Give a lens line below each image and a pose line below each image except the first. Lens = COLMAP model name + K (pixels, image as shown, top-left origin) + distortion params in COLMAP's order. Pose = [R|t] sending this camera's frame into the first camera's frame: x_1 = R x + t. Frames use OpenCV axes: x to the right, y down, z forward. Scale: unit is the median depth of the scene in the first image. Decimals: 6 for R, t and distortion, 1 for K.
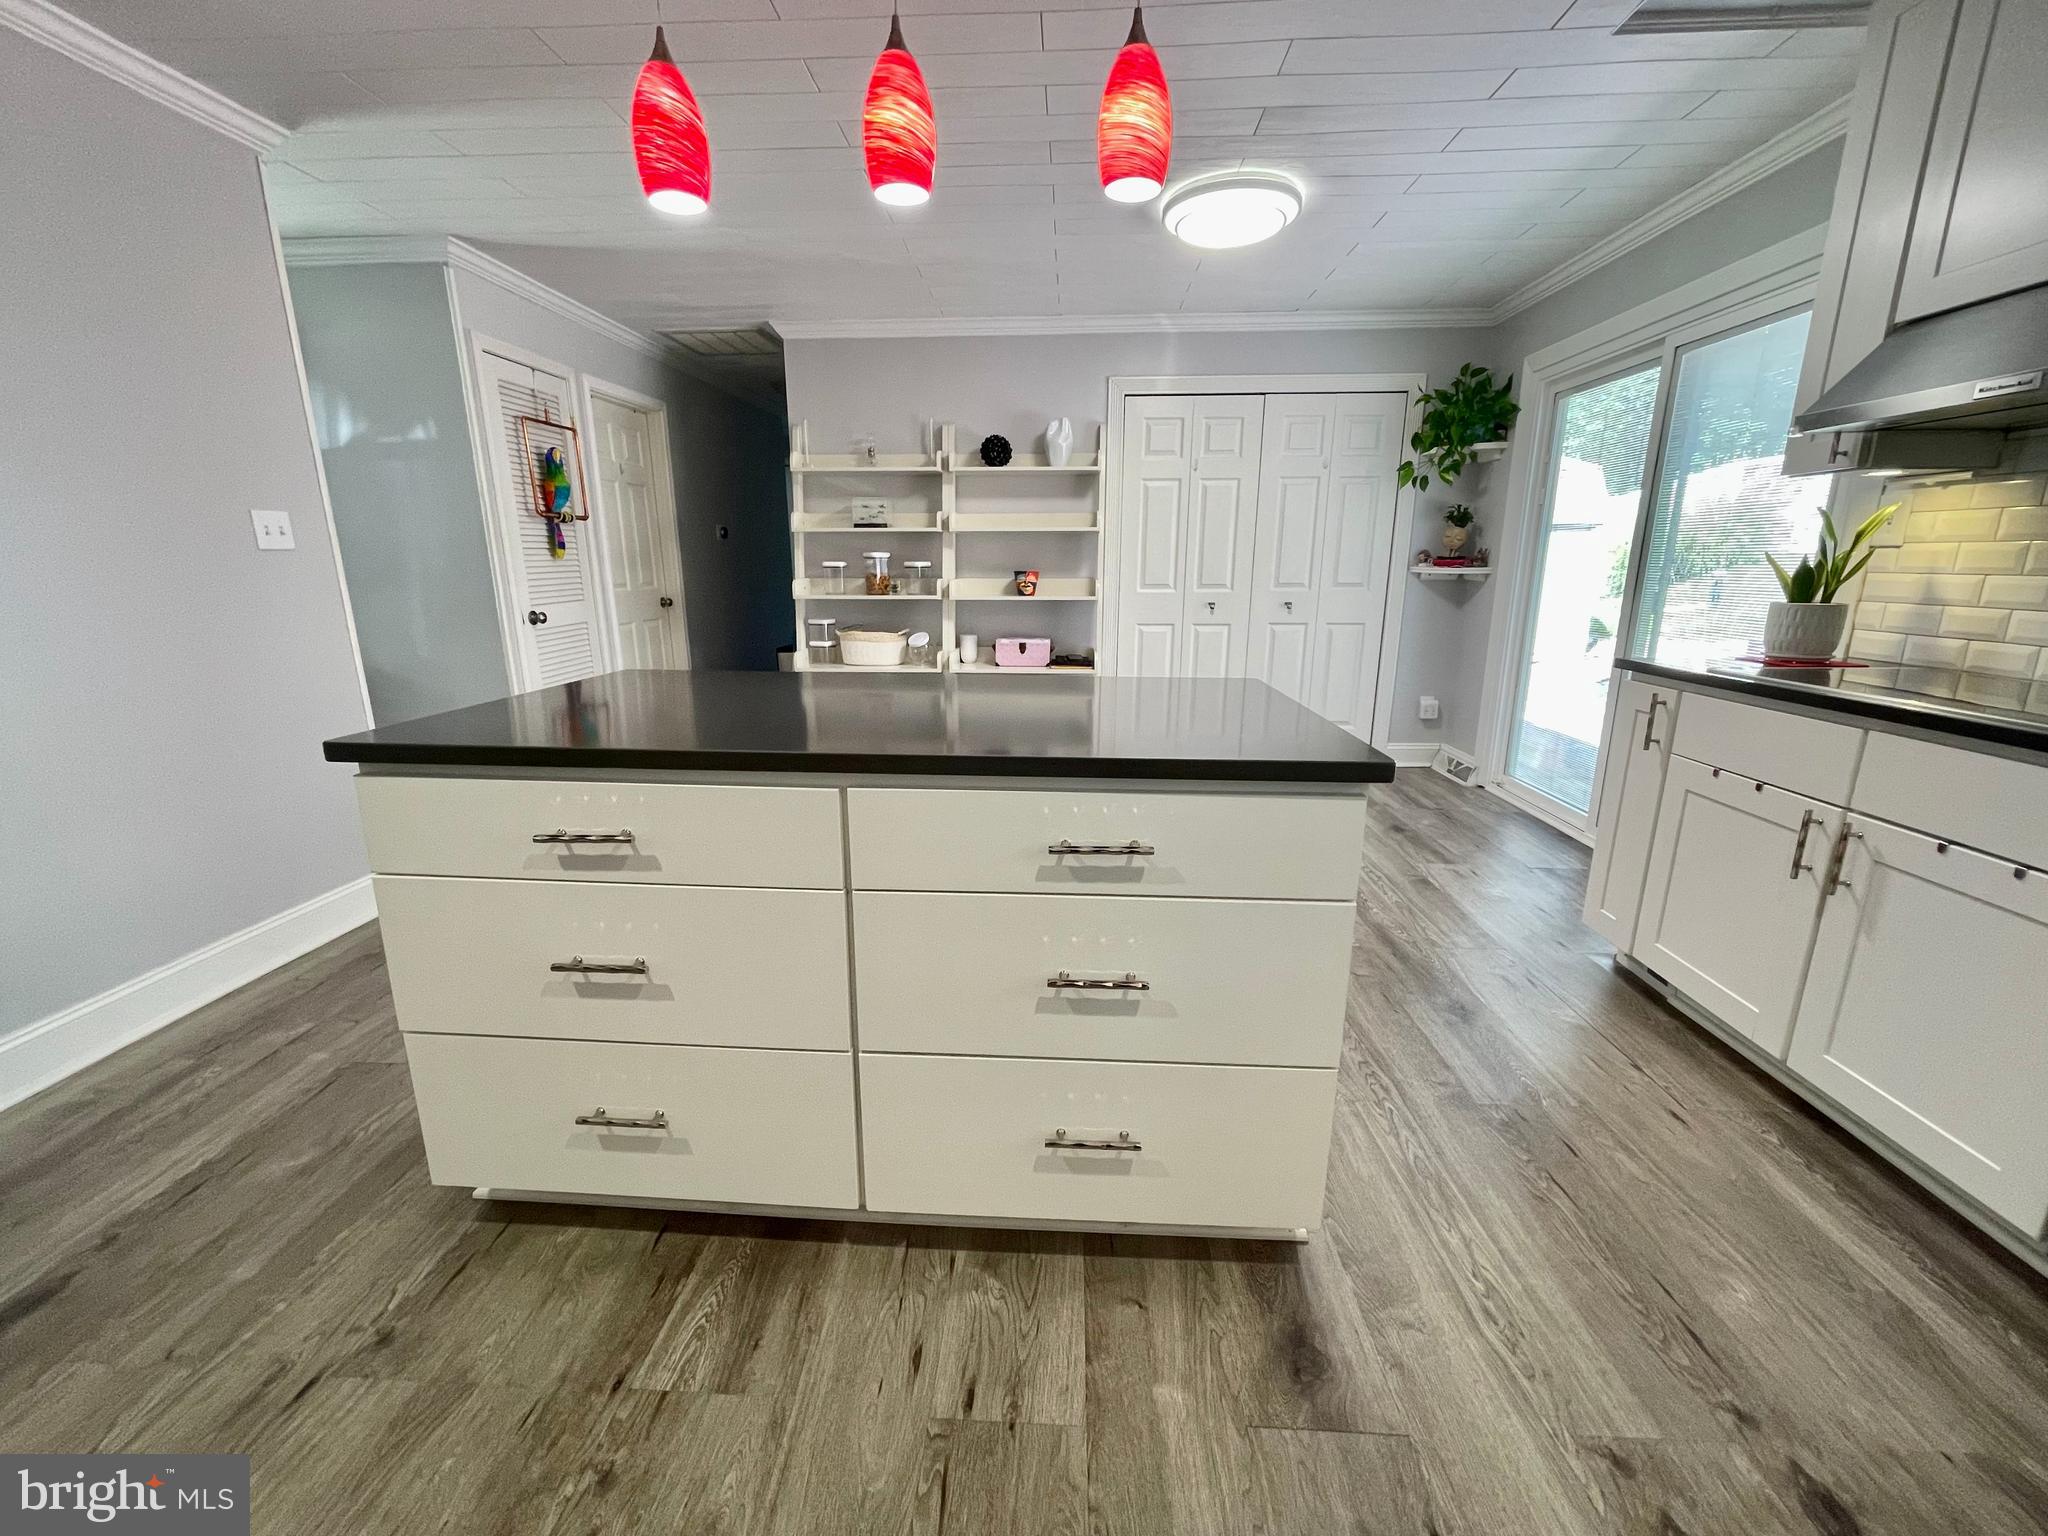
lens RADIAL K [[822.1, 0, 1024.0], [0, 822.1, 768.0], [0, 0, 1]] dist [-0.002402, -0.000057]
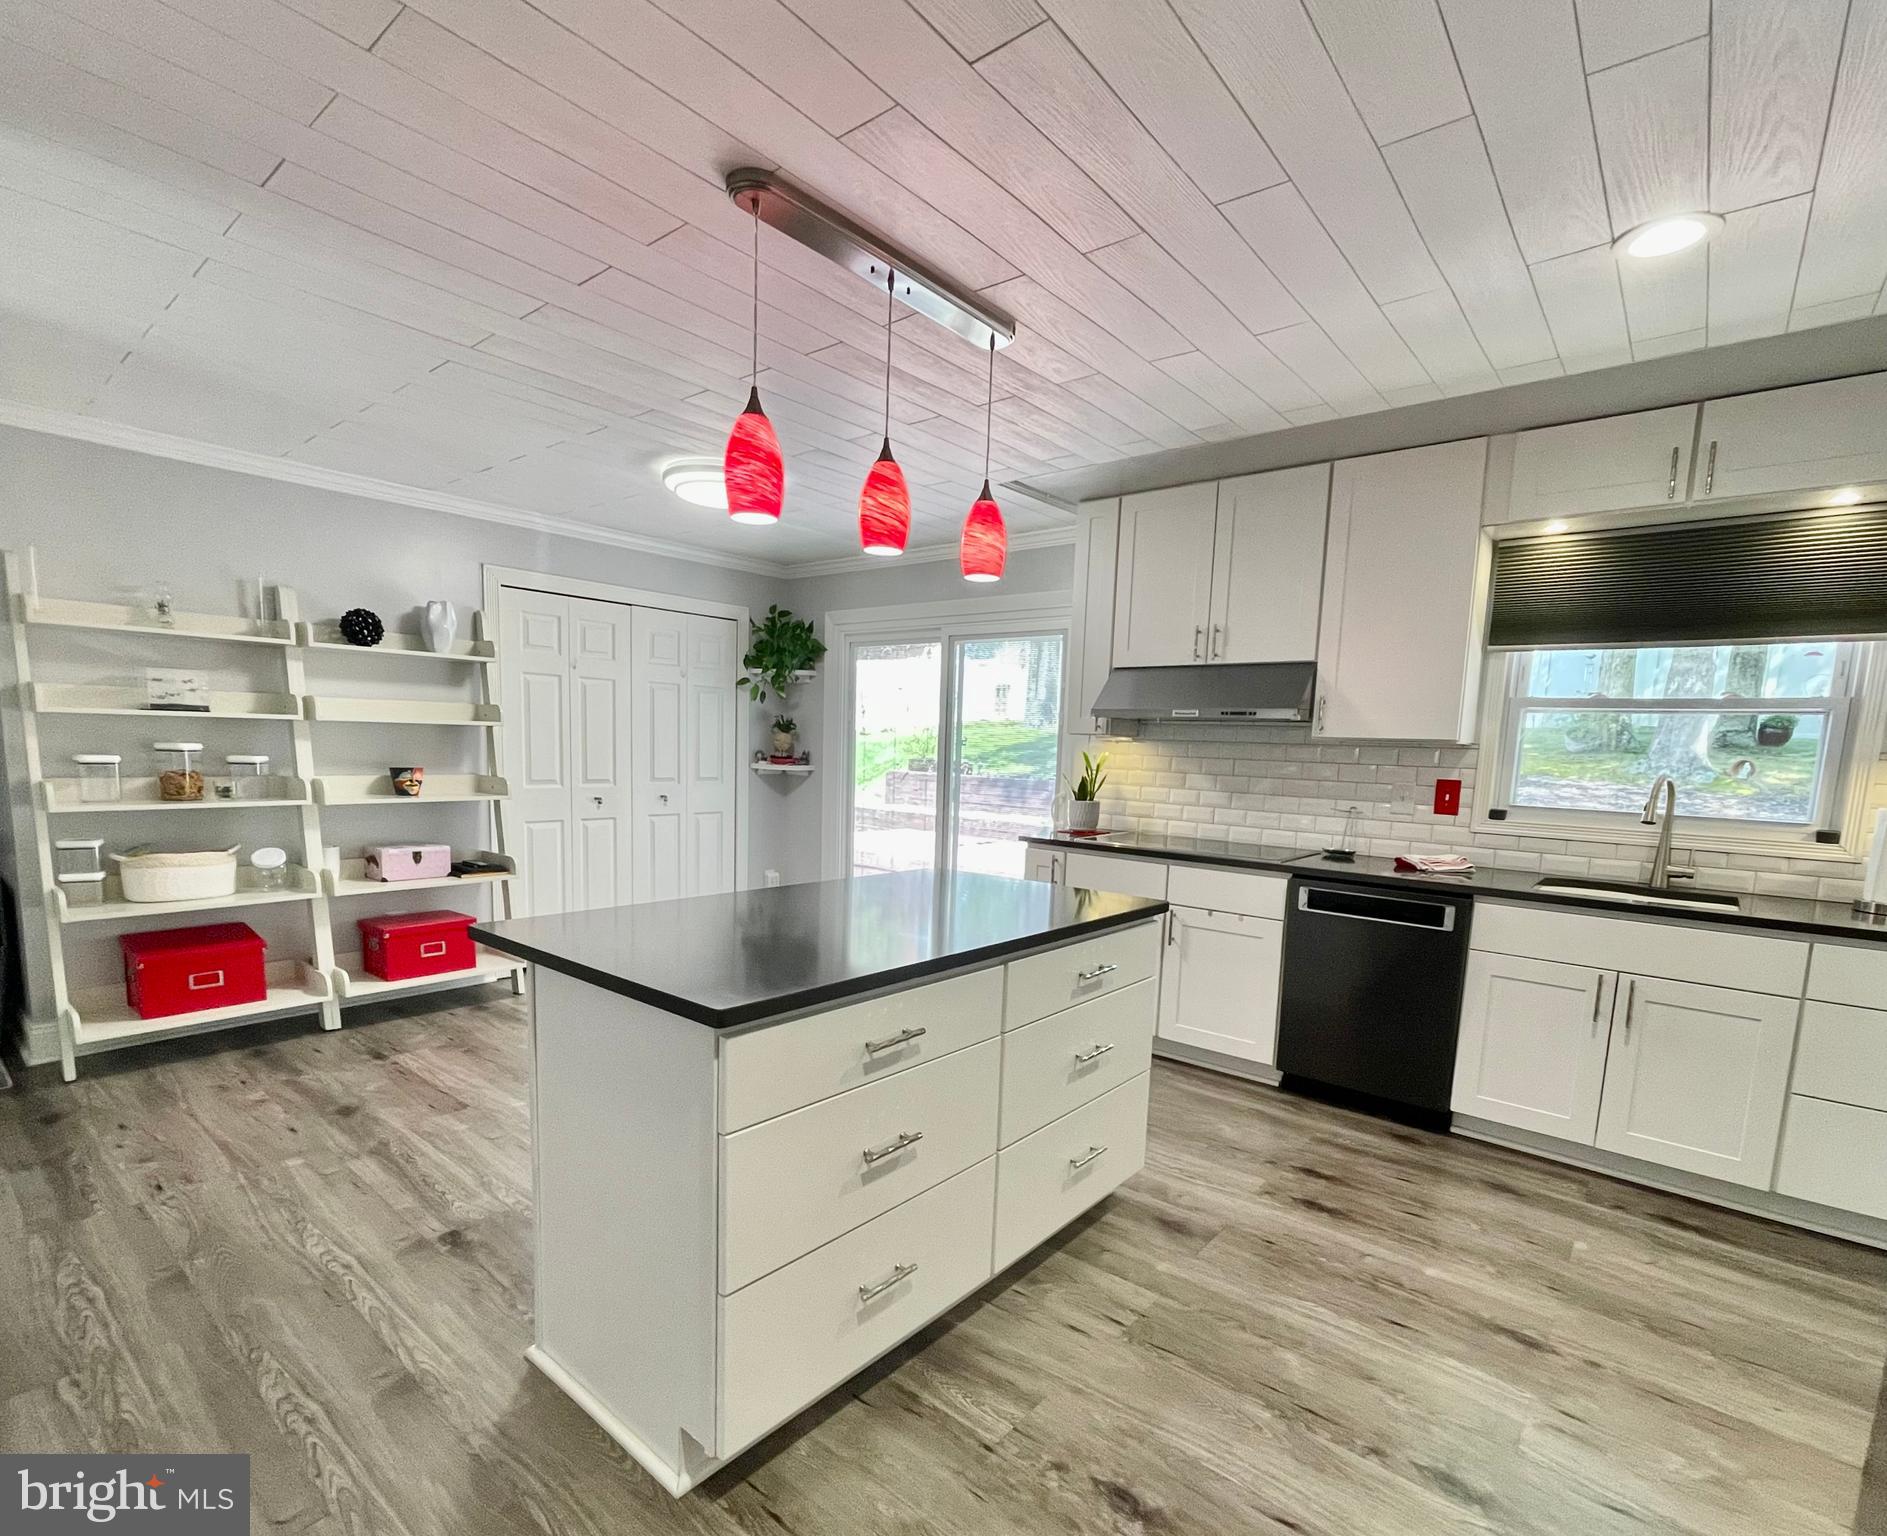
lens RADIAL K [[911.7, 0, 933.8], [0, 911.7, 862.9], [0, 0, 1]] dist [-0.002177, 0.000404]
pose [[0.600052, -0.086310, 0.795291, -0.441785], [0.162177, 0.986643, -0.015287, -0.042111], [-0.783349, 0.138151, 0.606035, 0.018523]]
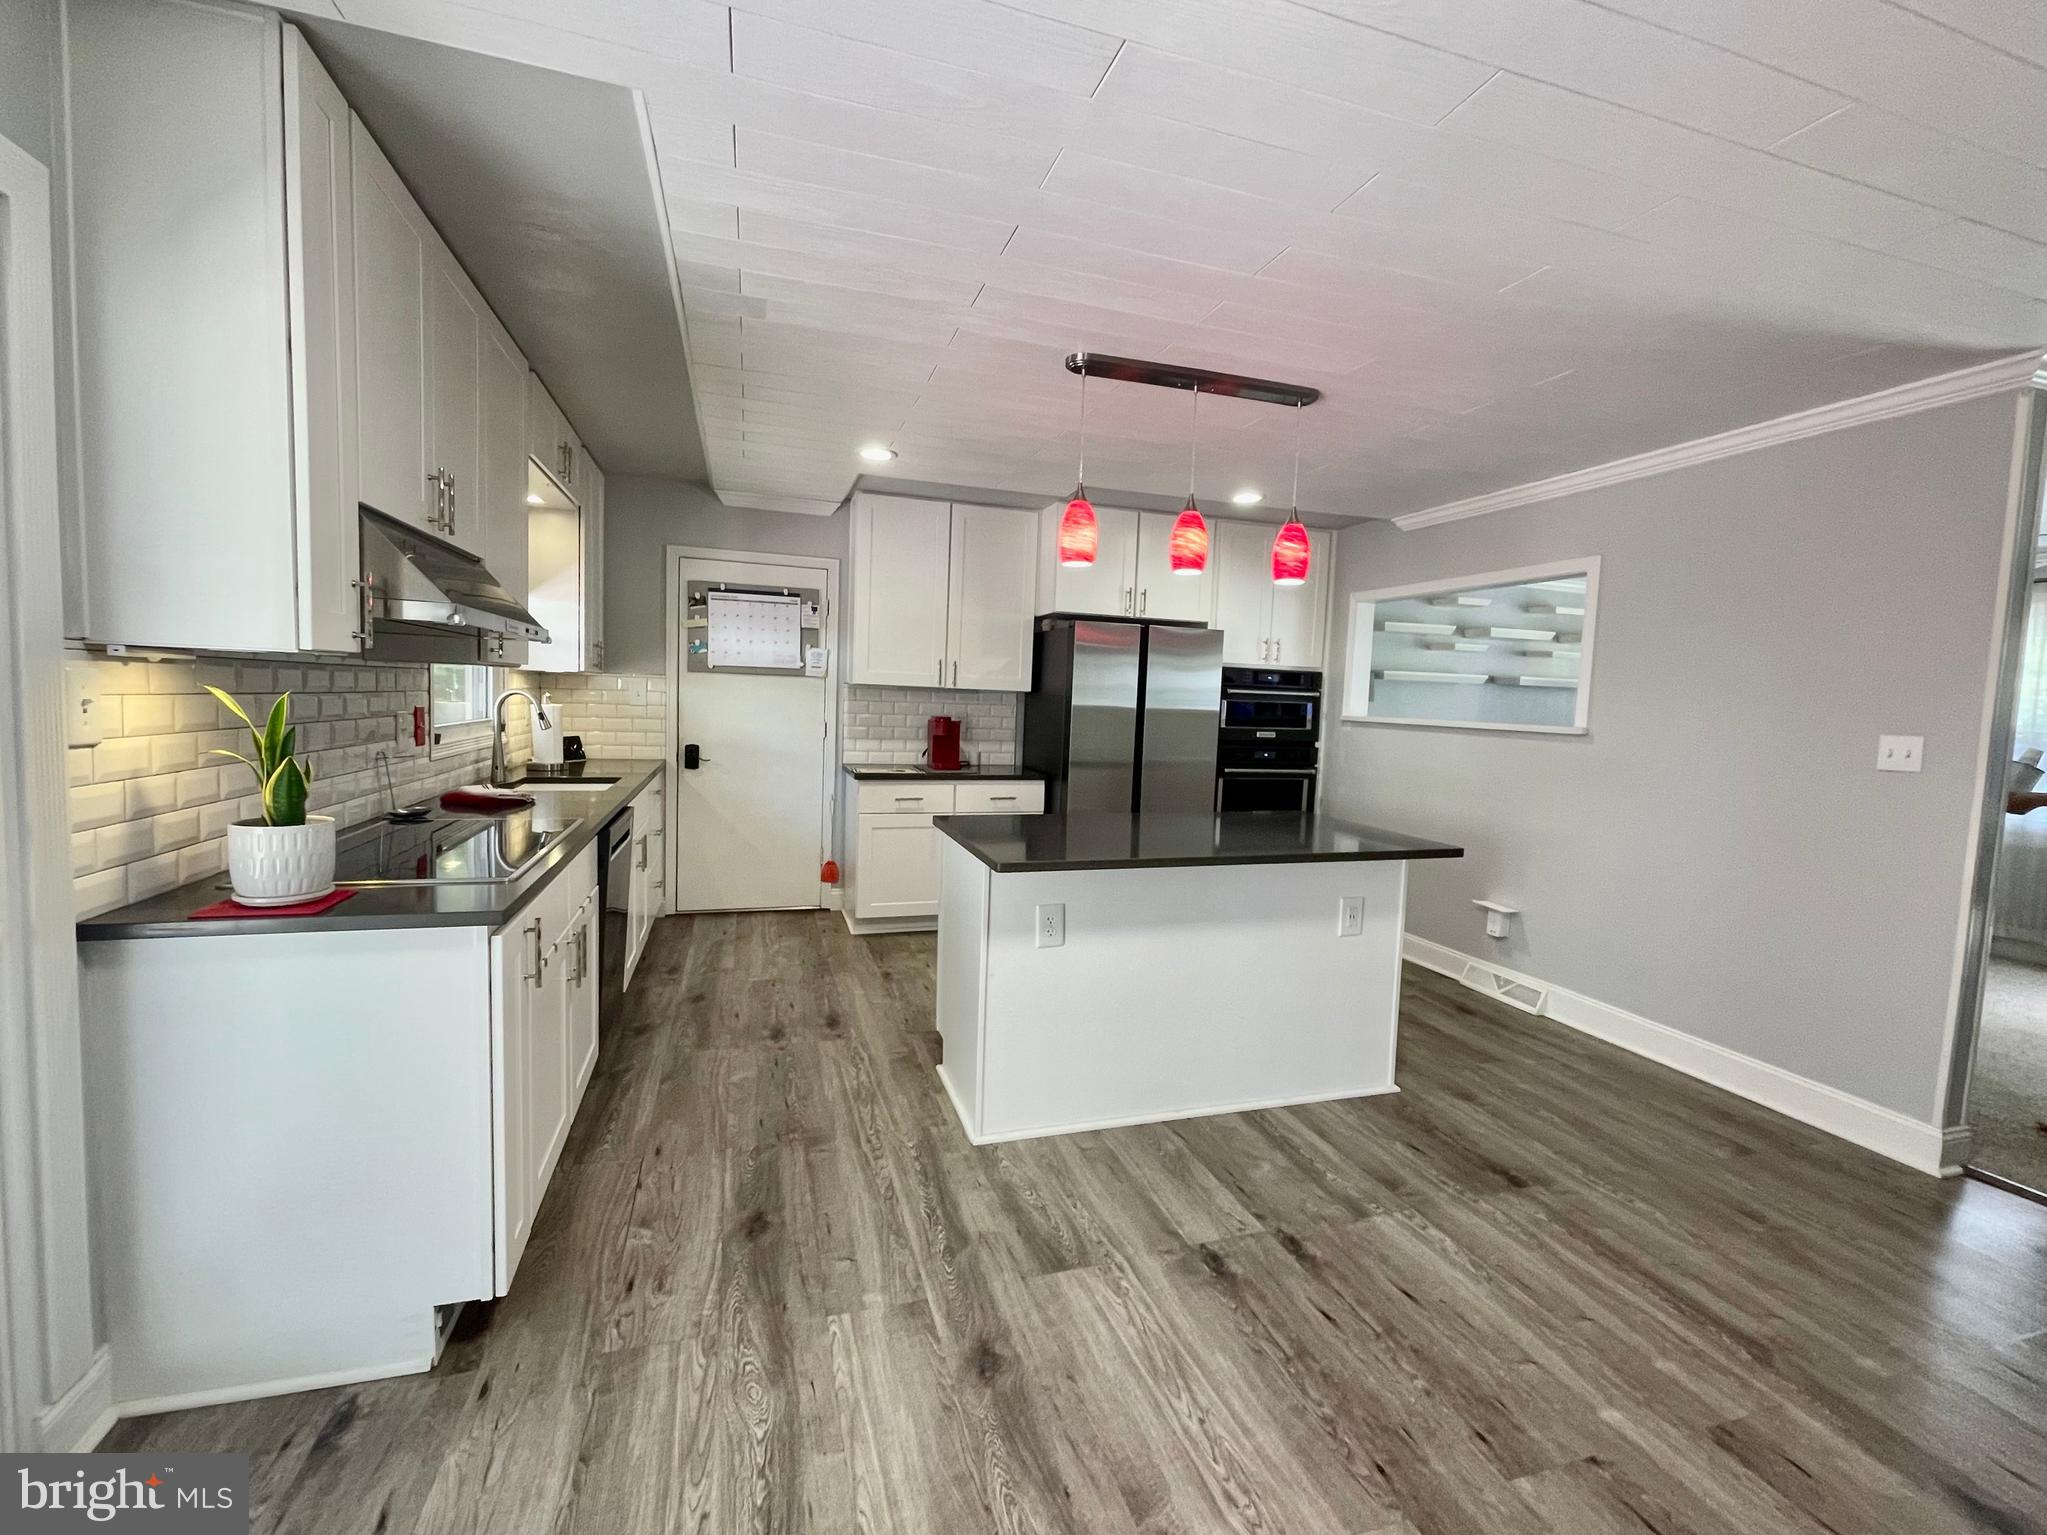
lens RADIAL K [[889.6, 0, 1020.6], [0, 889.6, 737.5], [0, 0, 1]] dist [0.000495, -0.000036]
pose [[-0.937110, -0.016564, -0.348640, 0.309209], [-0.118993, 0.954194, 0.274506, -0.275494], [0.328123, 0.298728, -0.896157, 0.928331]]
